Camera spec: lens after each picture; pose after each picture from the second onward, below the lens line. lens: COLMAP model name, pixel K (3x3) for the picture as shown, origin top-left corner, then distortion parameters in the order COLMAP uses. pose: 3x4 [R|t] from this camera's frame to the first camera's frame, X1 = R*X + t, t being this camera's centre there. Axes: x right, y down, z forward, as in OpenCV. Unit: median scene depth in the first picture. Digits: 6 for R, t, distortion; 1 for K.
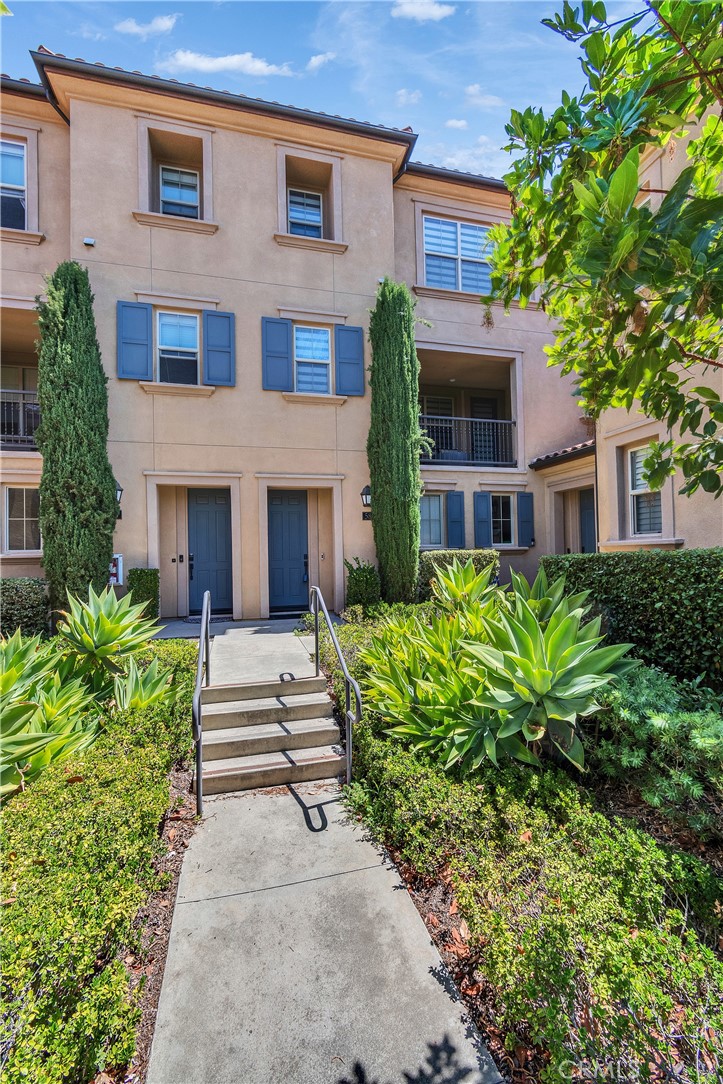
lens RADIAL K [[473.3, 0, 363.1], [0, 473.3, 542.8], [0, 0, 1]] dist [-0.000112, -0.000069]
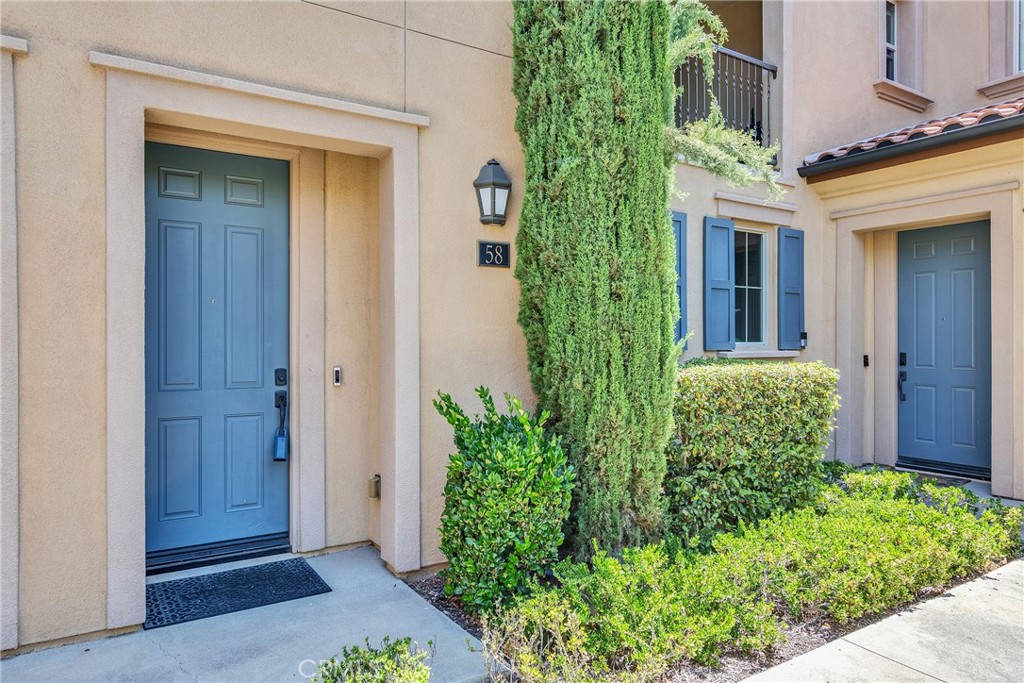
lens RADIAL K [[666.8, 0, 509.9], [0, 666.8, 345.3], [0, 0, 1]] dist [0.006455, -0.000122]
pose [[0.954719, 0.016545, 0.297050, -0.112893], [-0.025060, 0.999376, 0.024882, -0.006446], [-0.296453, -0.031199, 0.954538, 0.560783]]
